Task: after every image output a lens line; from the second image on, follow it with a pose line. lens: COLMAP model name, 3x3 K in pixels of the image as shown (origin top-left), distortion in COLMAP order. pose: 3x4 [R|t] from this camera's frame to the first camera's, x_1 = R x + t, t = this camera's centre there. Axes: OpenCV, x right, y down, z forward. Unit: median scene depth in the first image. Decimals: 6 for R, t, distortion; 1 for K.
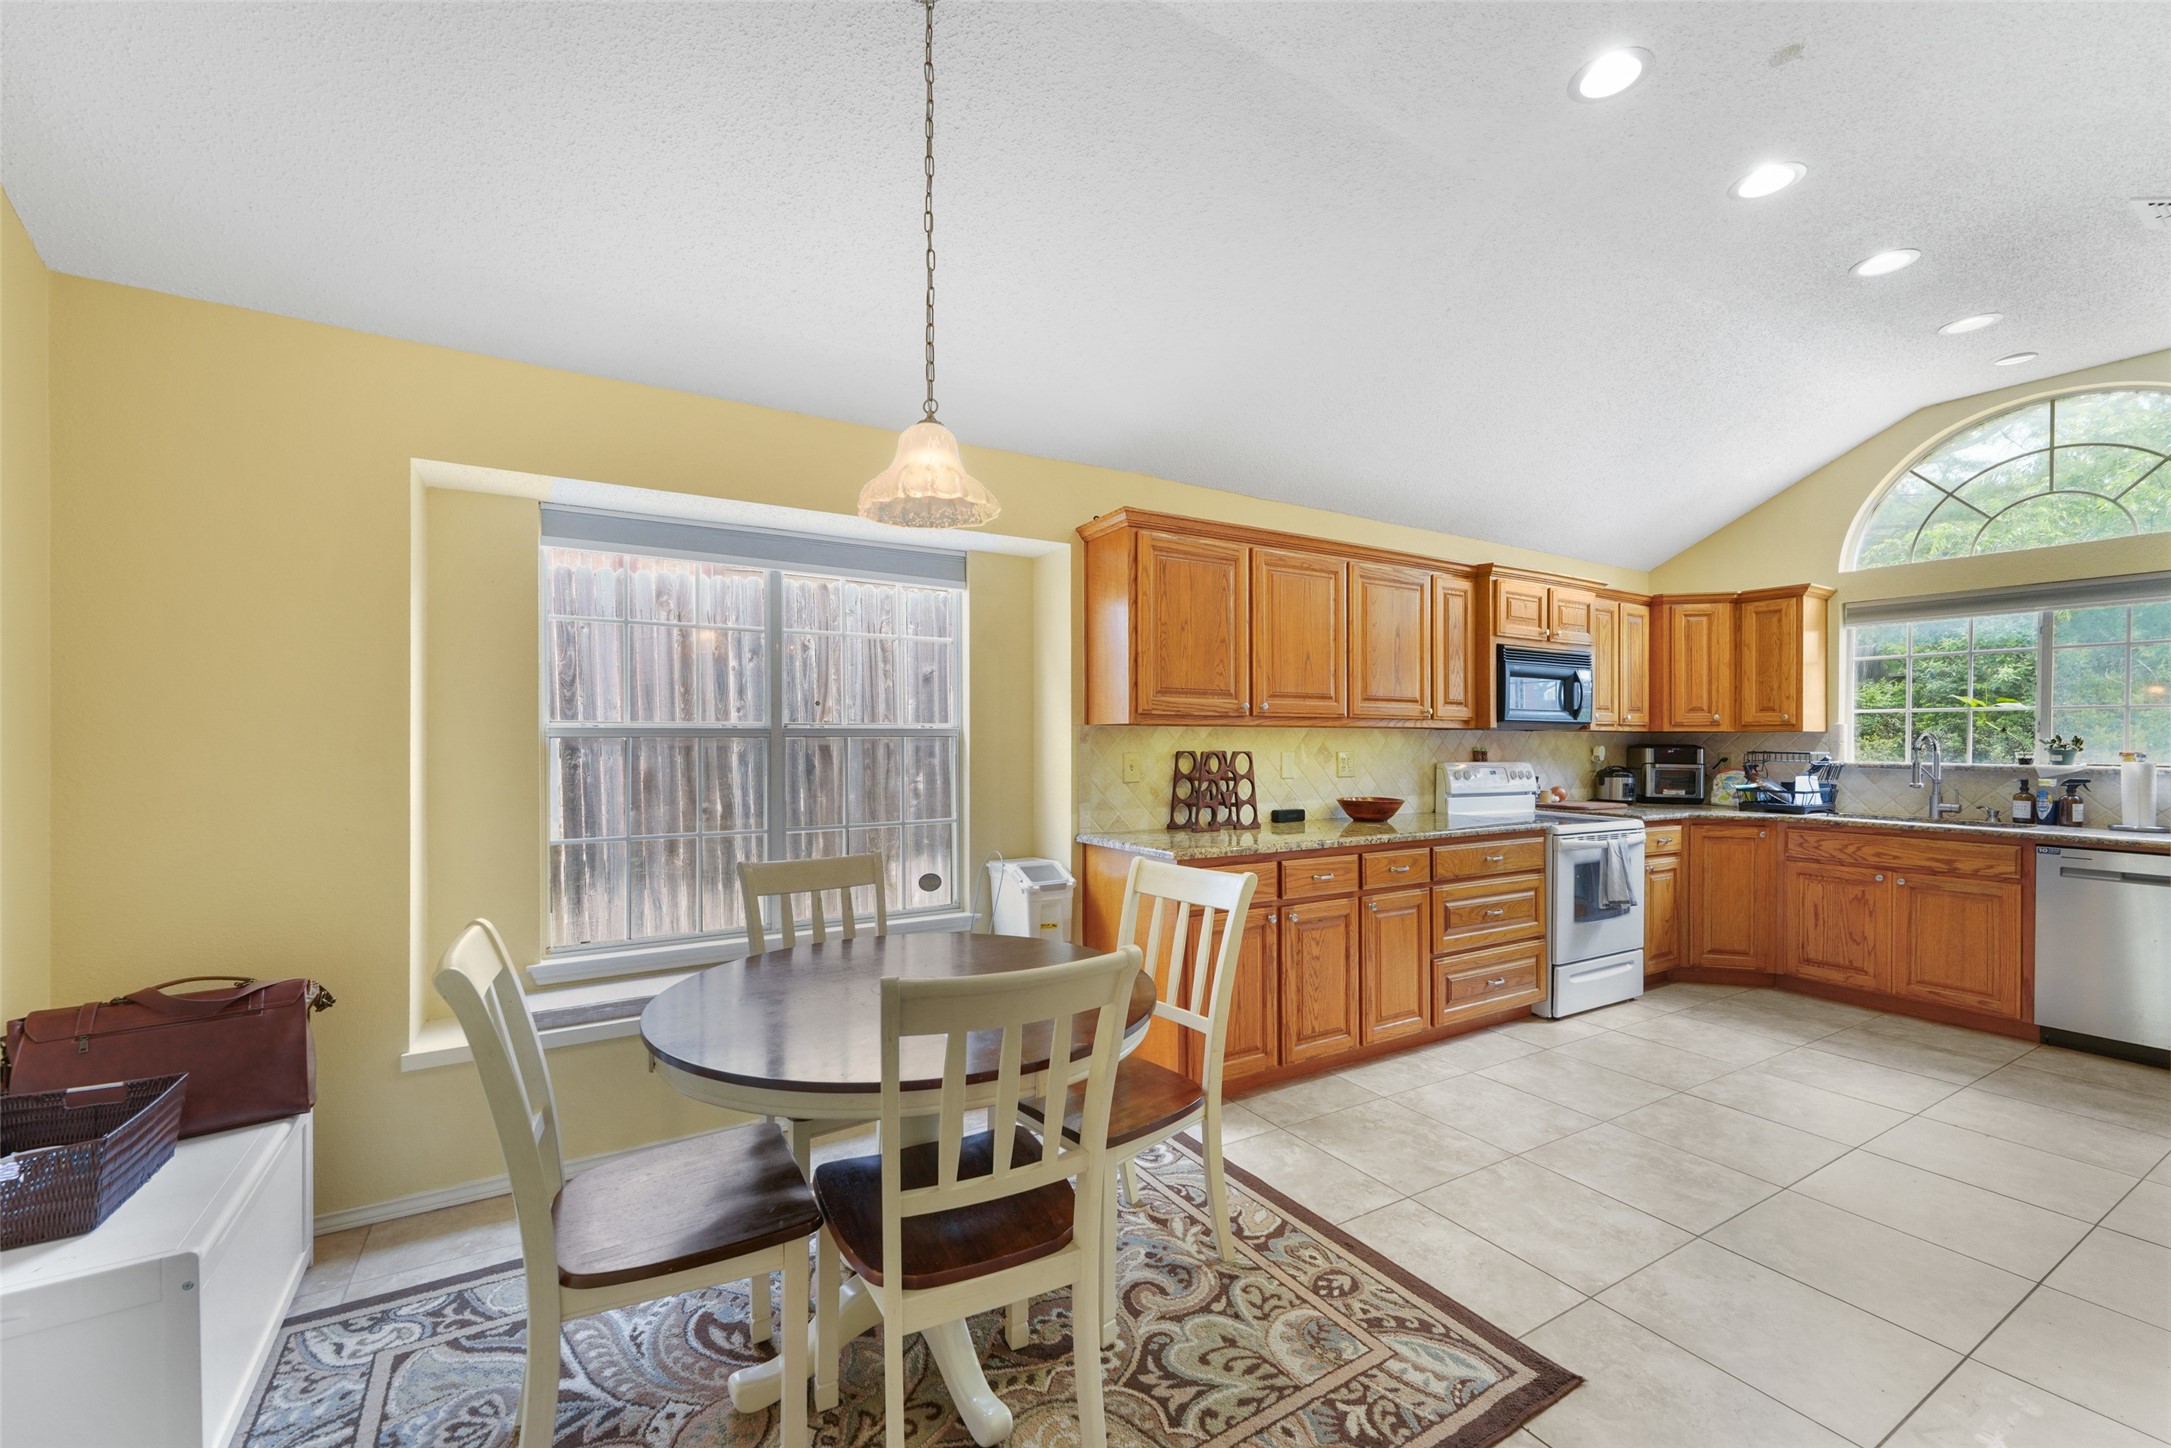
lens RADIAL K [[864.4, 0, 1064.4], [0, 864.4, 742.2], [0, 0, 1]] dist [0.006020, -0.001493]
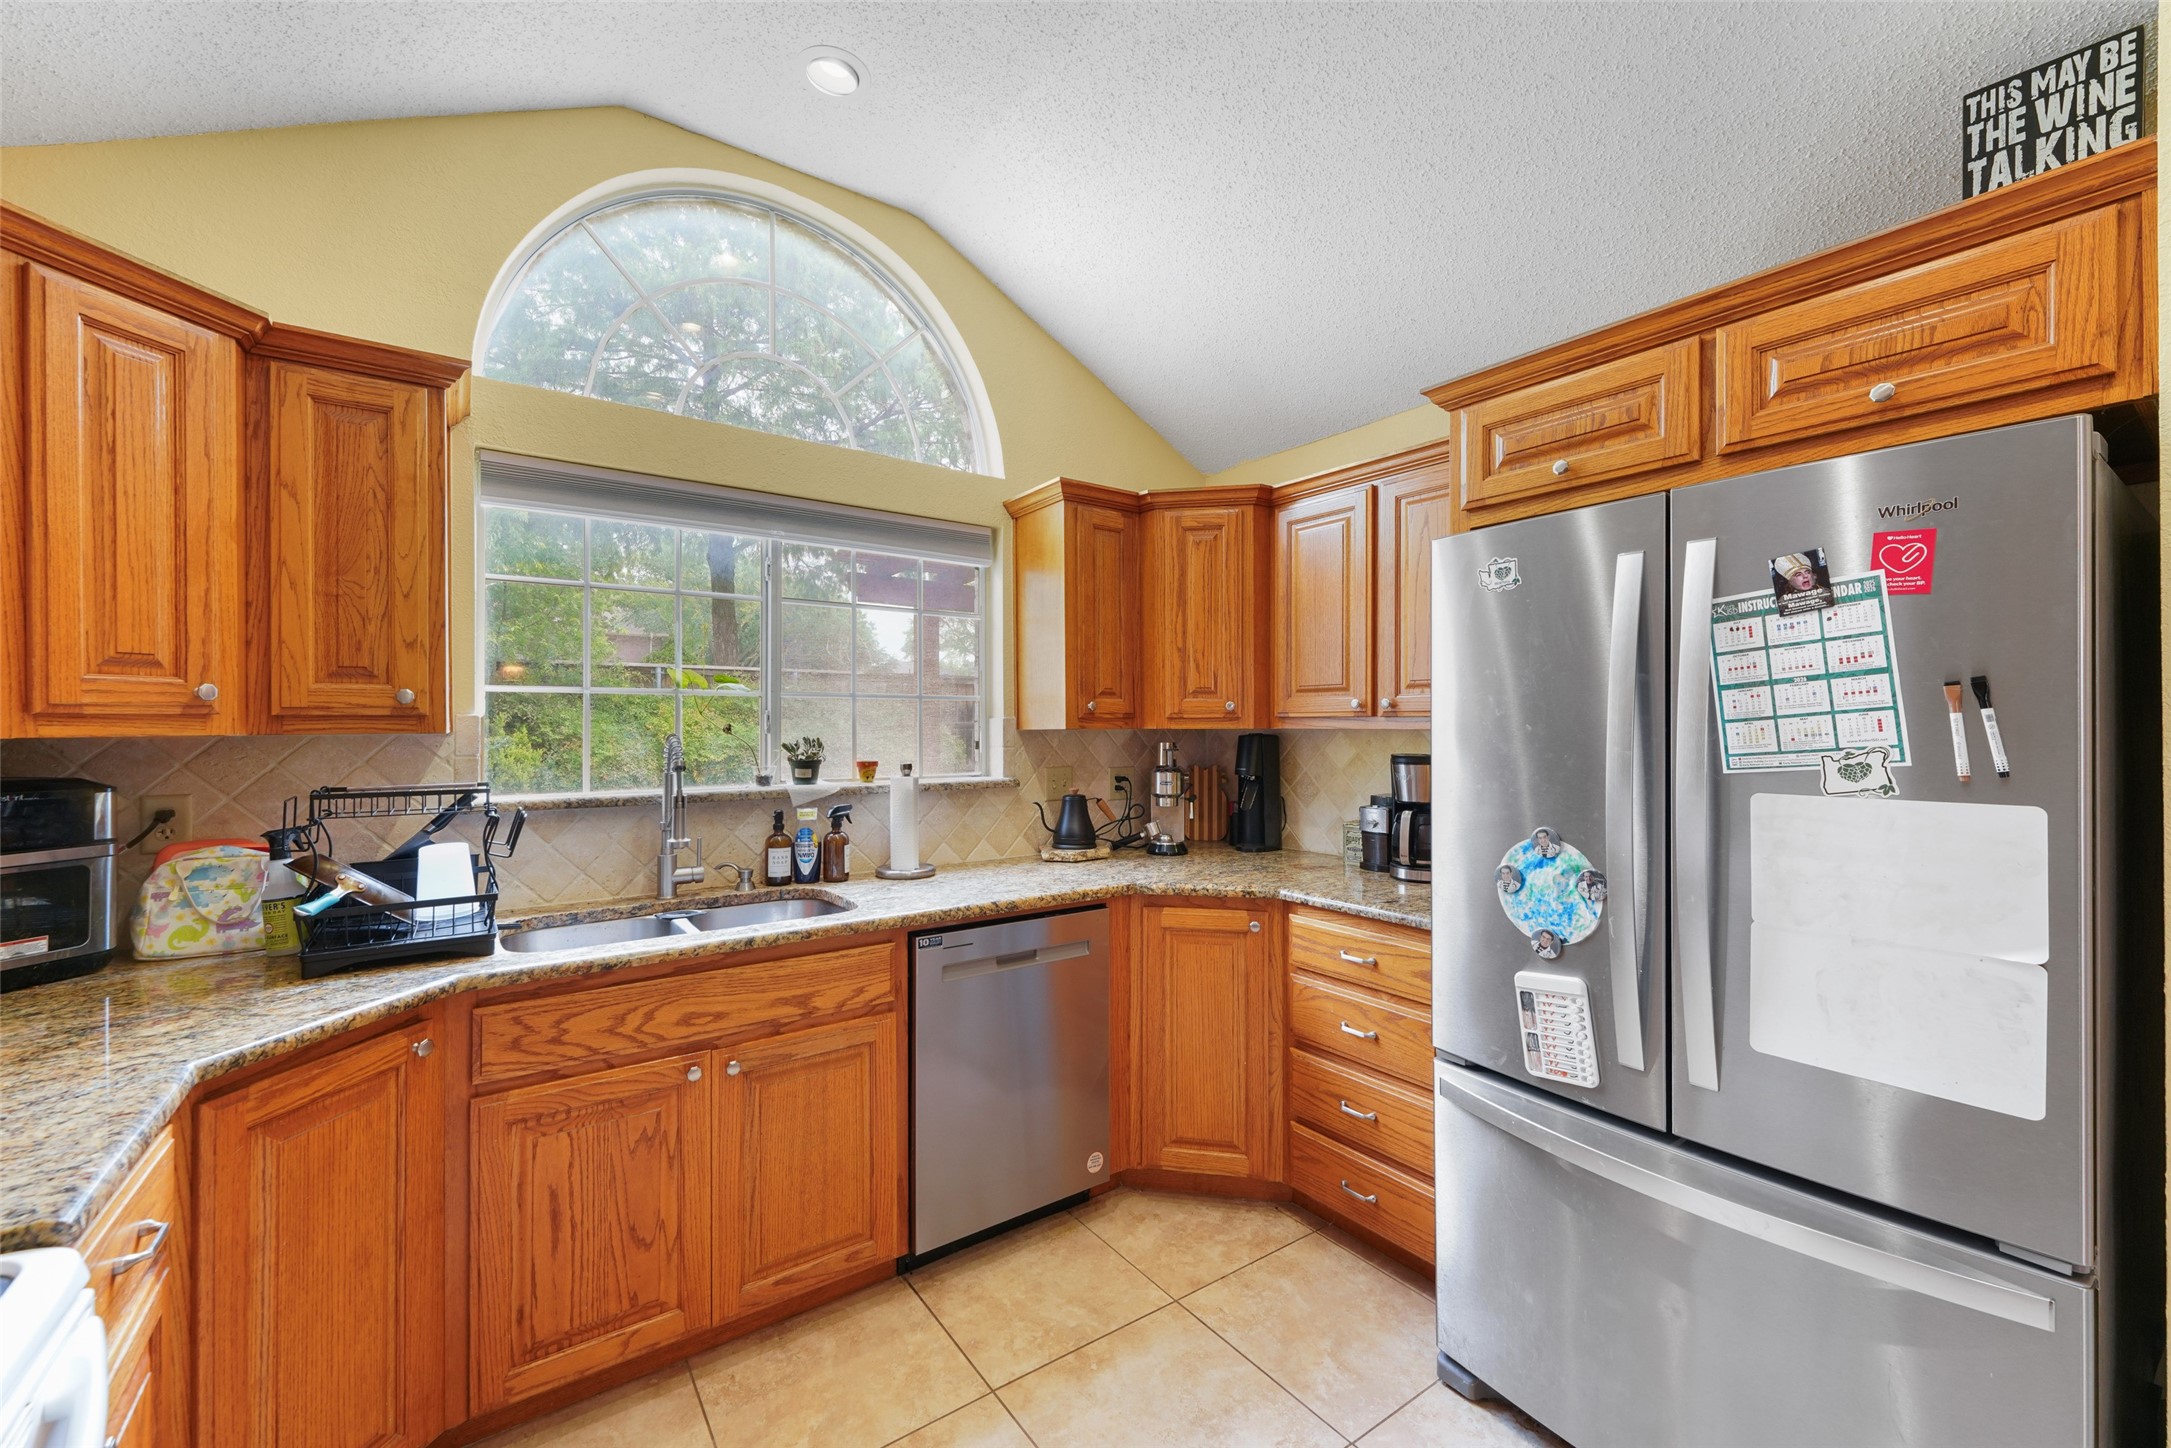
lens RADIAL K [[864.4, 0, 1074.1], [0, 864.4, 717.8], [0, 0, 1]] dist [0.006020, -0.001493]
pose [[-0.086251, 0.001482, 0.996272, 0.502771], [0.005020, 0.999987, -0.001053, -0.020904], [-0.996261, 0.004910, -0.086257, 0.867486]]
